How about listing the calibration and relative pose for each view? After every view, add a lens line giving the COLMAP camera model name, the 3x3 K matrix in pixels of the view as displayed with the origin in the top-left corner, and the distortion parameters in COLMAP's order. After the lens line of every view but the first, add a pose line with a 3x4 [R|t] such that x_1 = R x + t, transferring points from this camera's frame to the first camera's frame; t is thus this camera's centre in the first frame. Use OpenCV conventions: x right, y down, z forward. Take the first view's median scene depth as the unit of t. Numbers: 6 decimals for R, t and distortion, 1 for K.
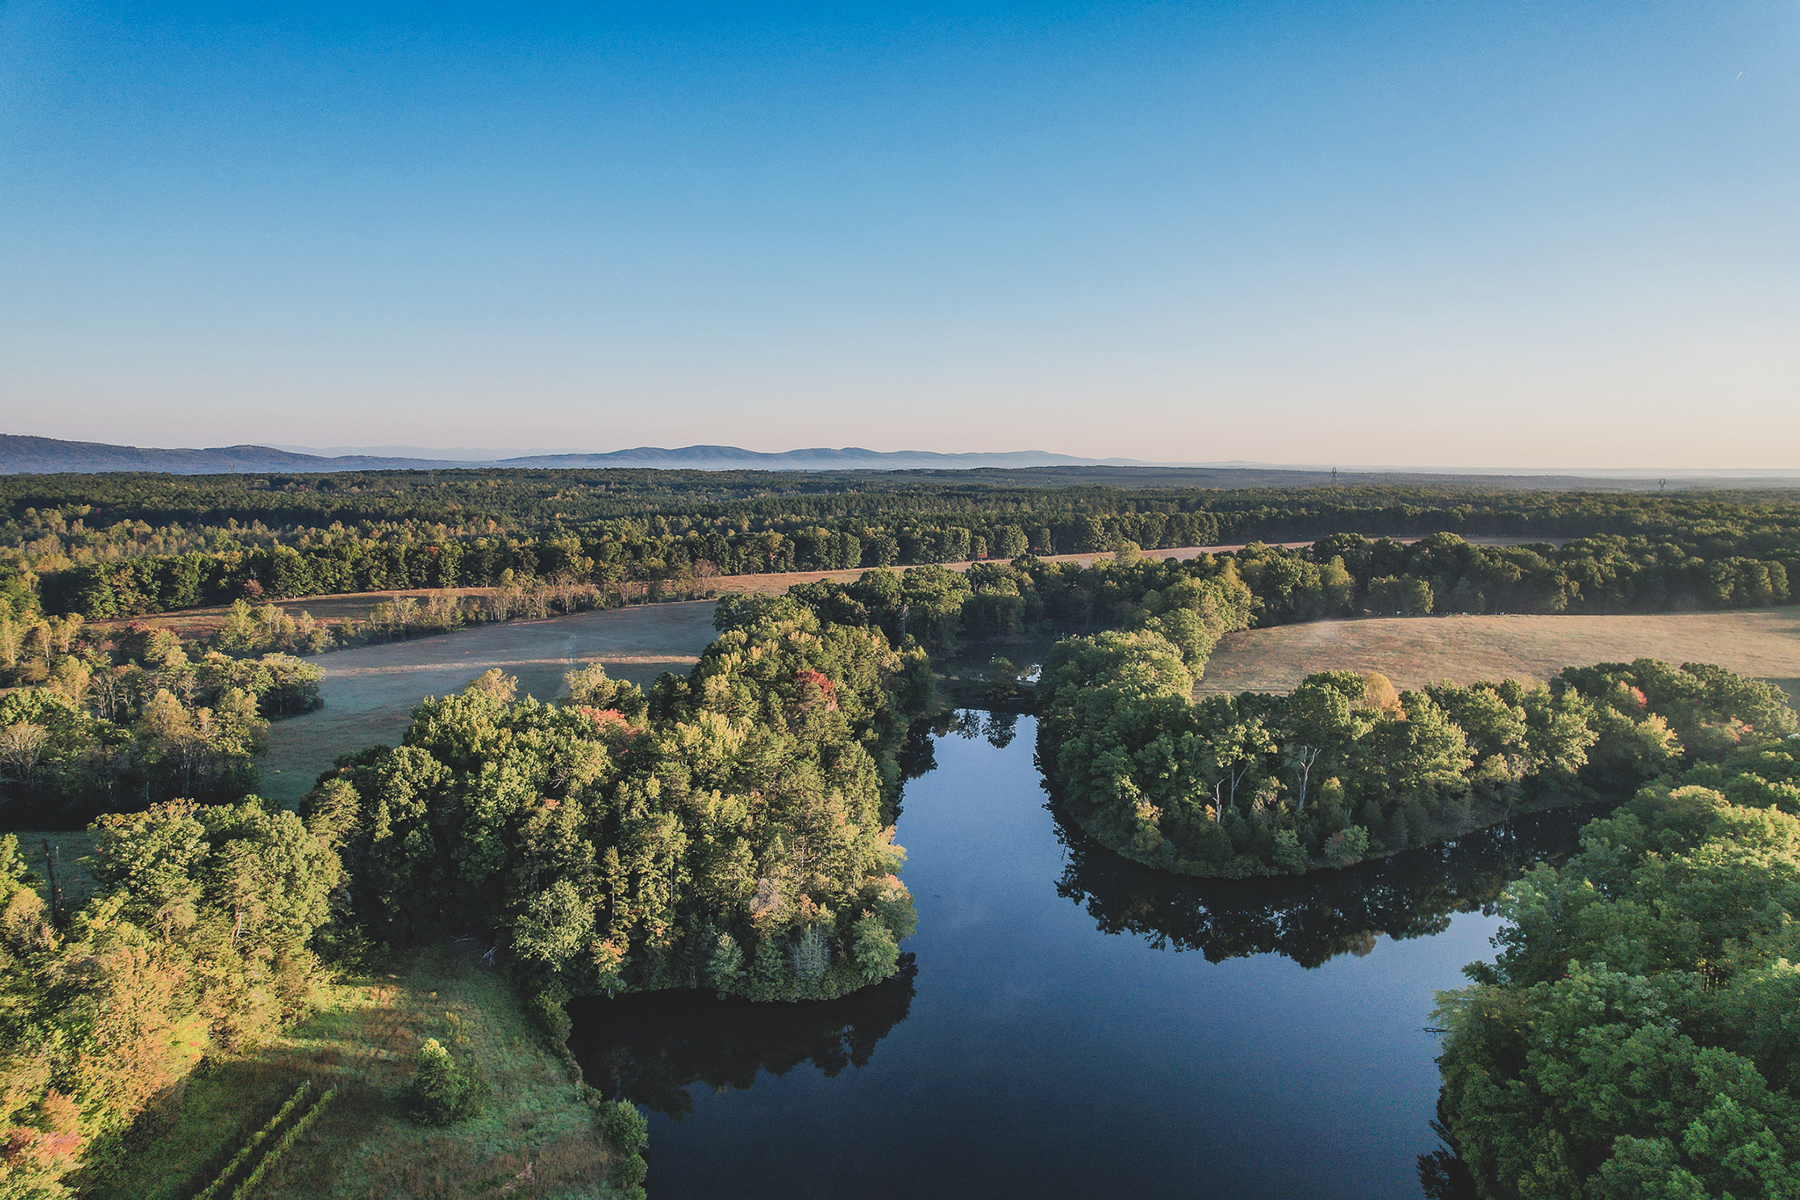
lens RADIAL K [[1153.4, 0, 900.0], [0, 1153.4, 600.0], [0, 0, 1]] dist [-0.082645, 0.075156]
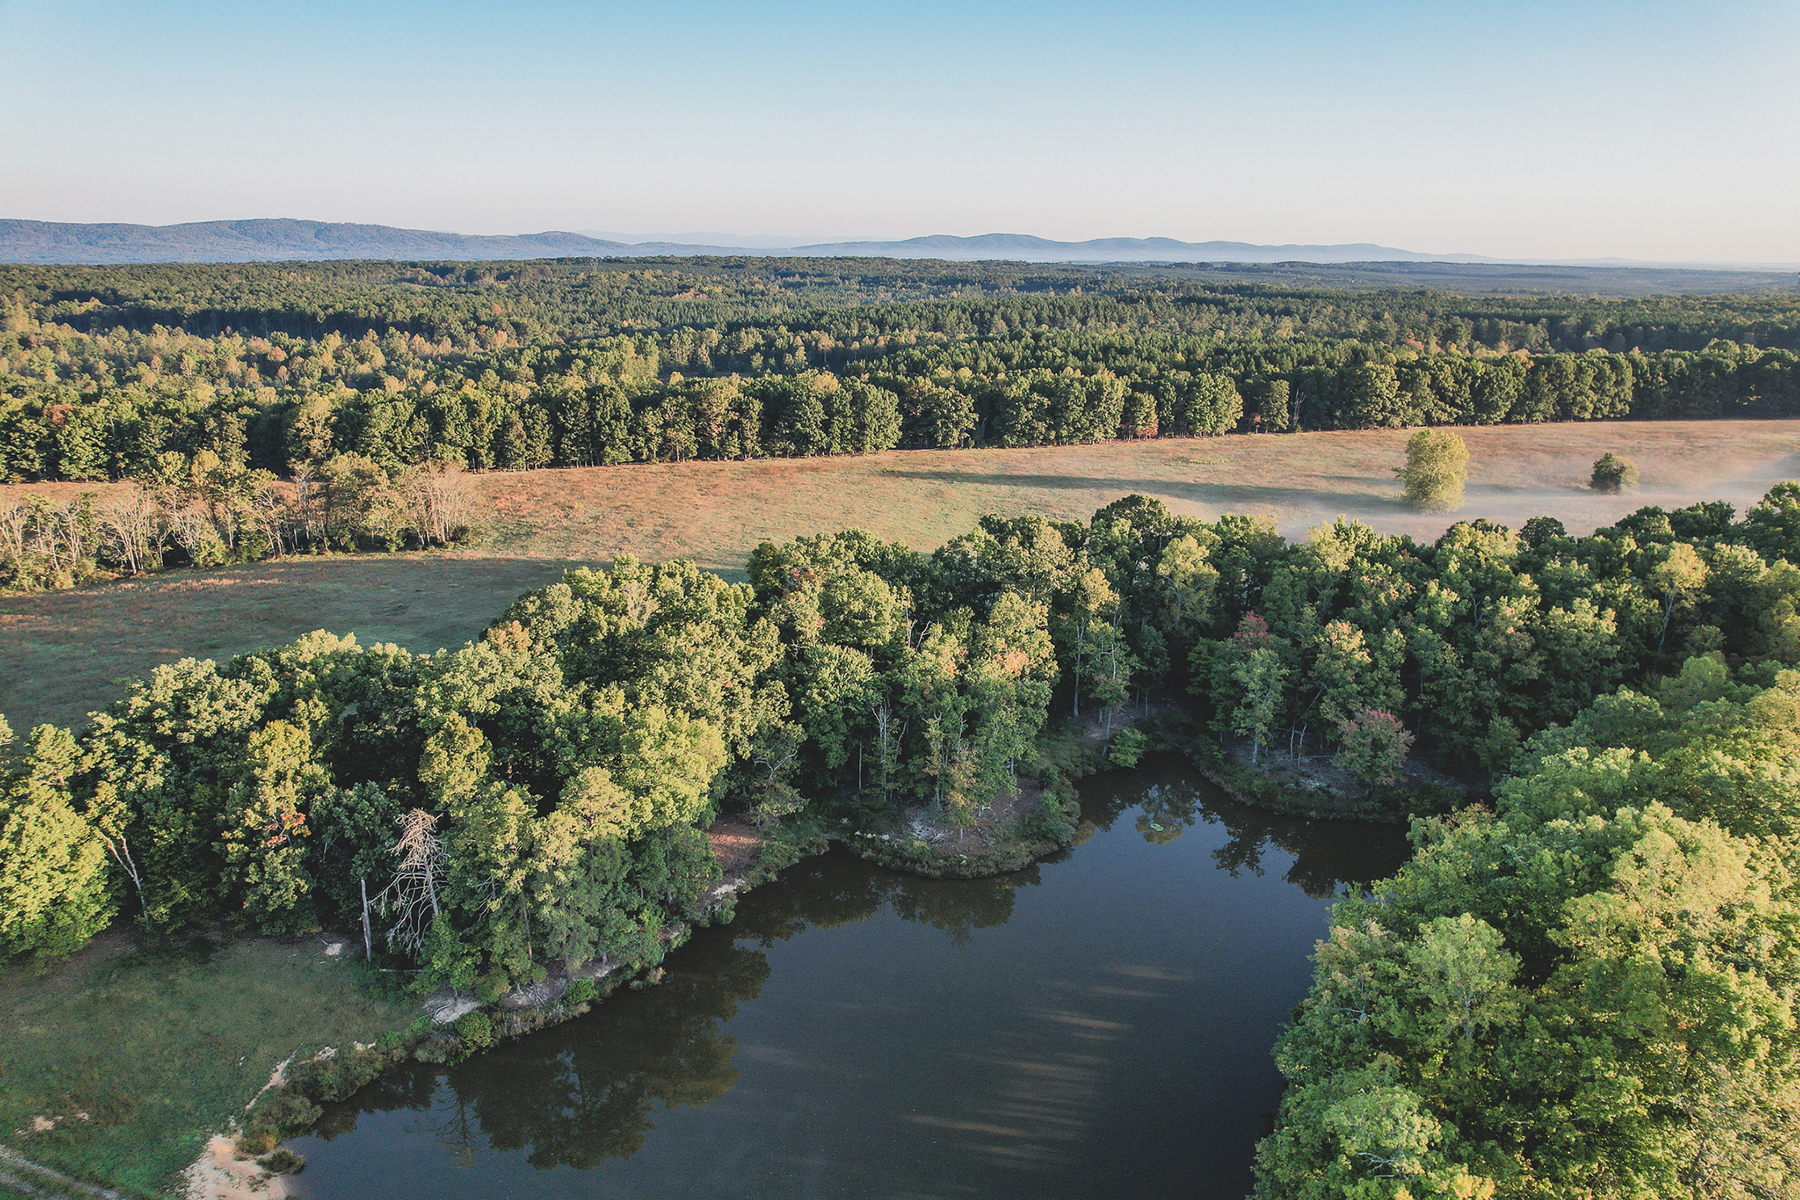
lens RADIAL K [[1153.4, 0, 900.0], [0, 1153.4, 600.0], [0, 0, 1]] dist [-0.082645, 0.075156]
pose [[0.967063, 0.079293, -0.241869, 0.090996], [-0.035679, 0.983086, 0.179636, -0.050472], [0.252022, -0.165090, 0.953536, 0.433915]]
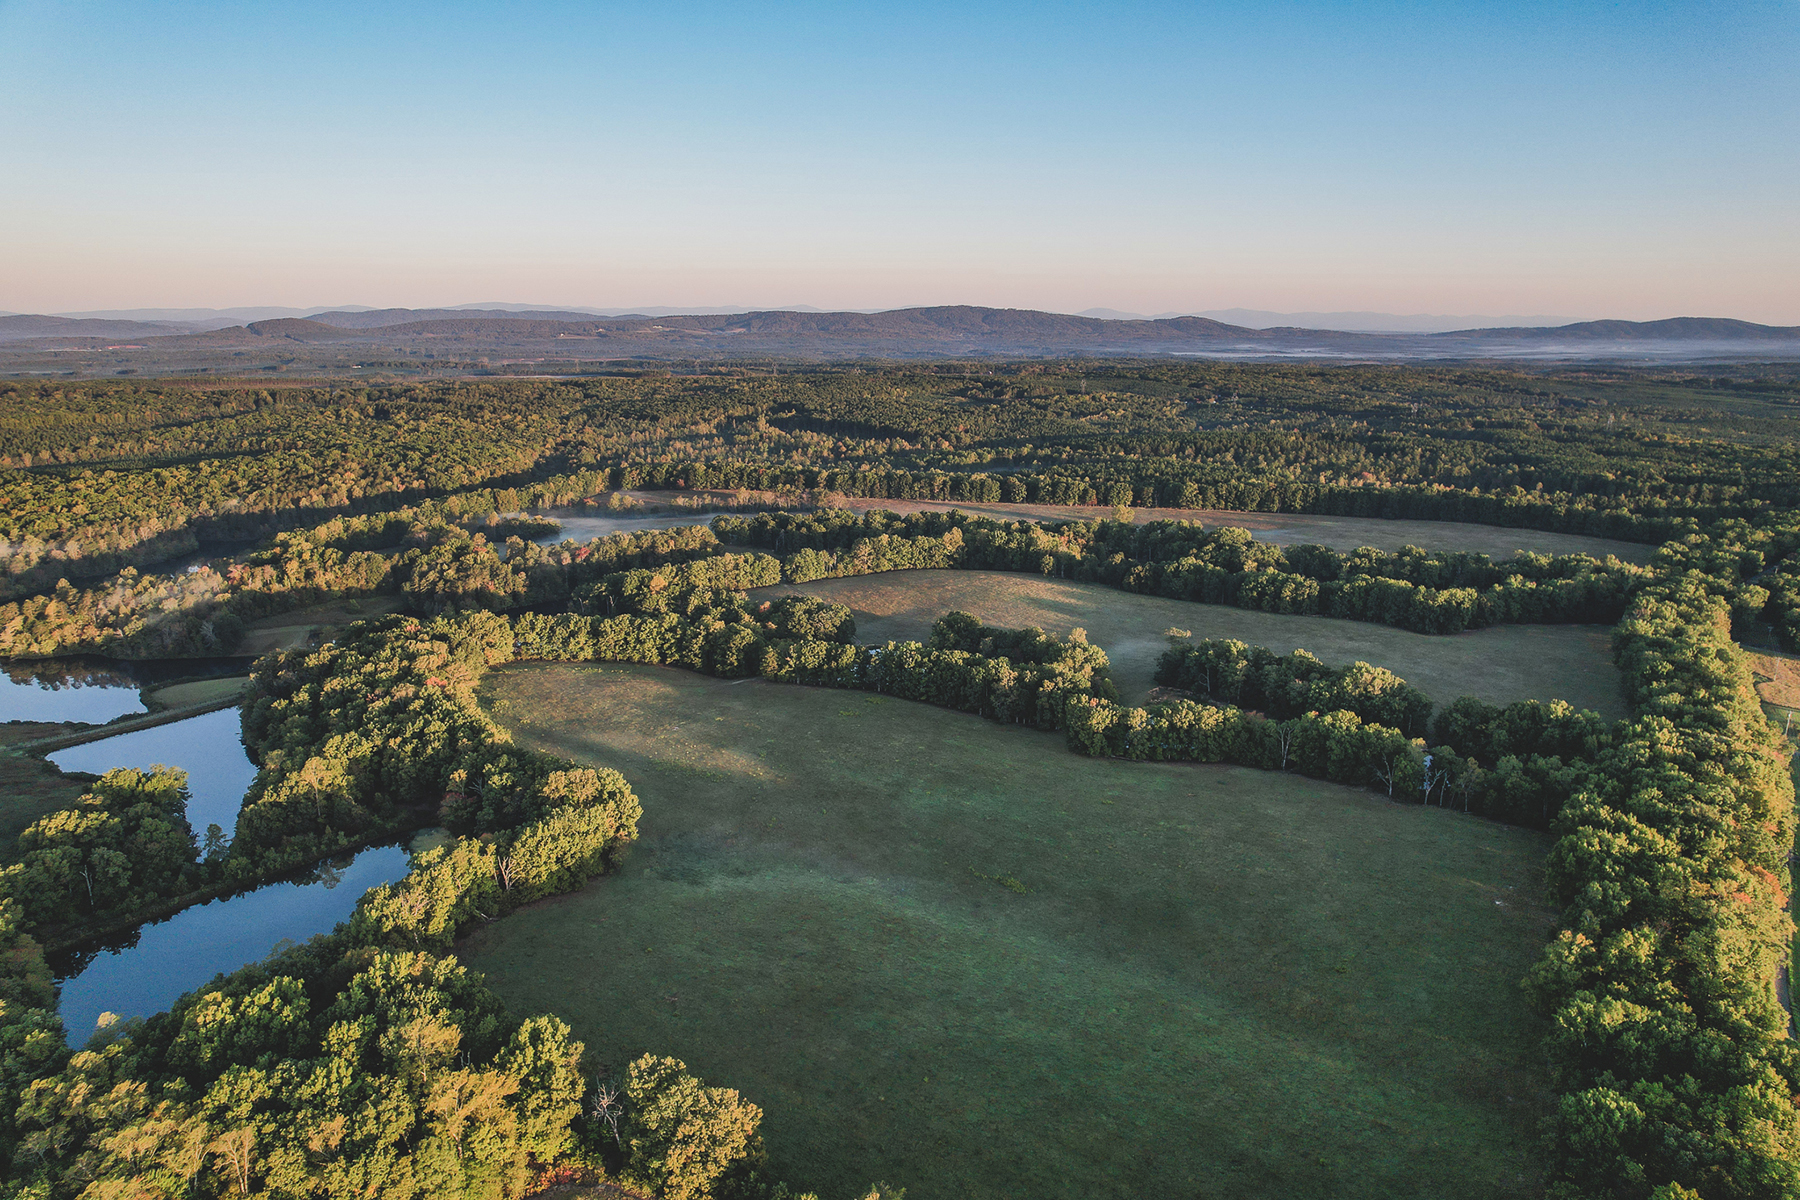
lens RADIAL K [[1153.4, 0, 900.0], [0, 1153.4, 600.0], [0, 0, 1]] dist [-0.082645, 0.075156]
pose [[0.698219, 0.167966, -0.695901, 0.869640], [-0.086165, 0.984736, 0.151229, -0.108862], [0.710680, -0.045629, 0.702034, -0.158253]]
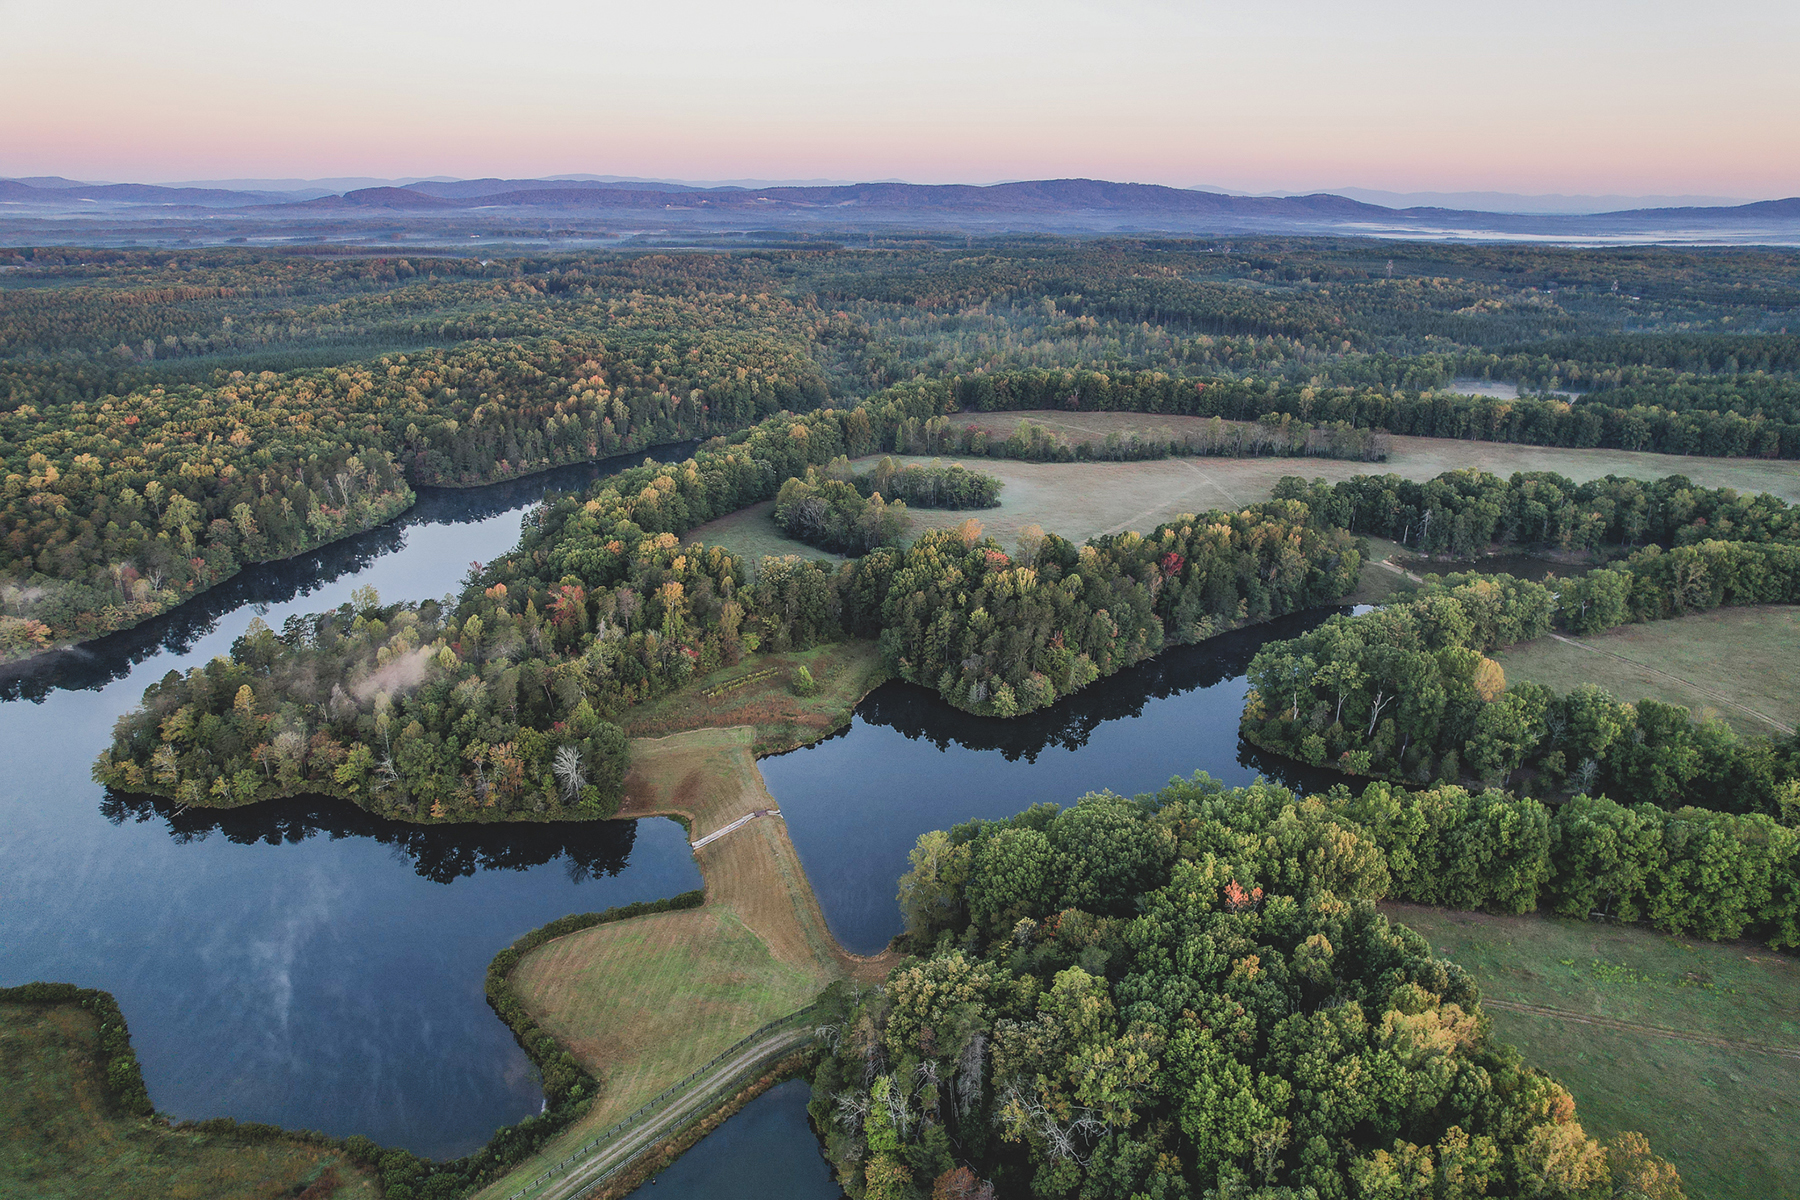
lens RADIAL K [[1153.4, 0, 900.0], [0, 1153.4, 600.0], [0, 0, 1]] dist [-0.082645, 0.075156]
pose [[0.645404, 0.257019, -0.719301, 0.285652], [-0.098435, 0.961824, 0.255355, -0.083324], [0.757472, -0.094002, 0.646065, -0.100027]]
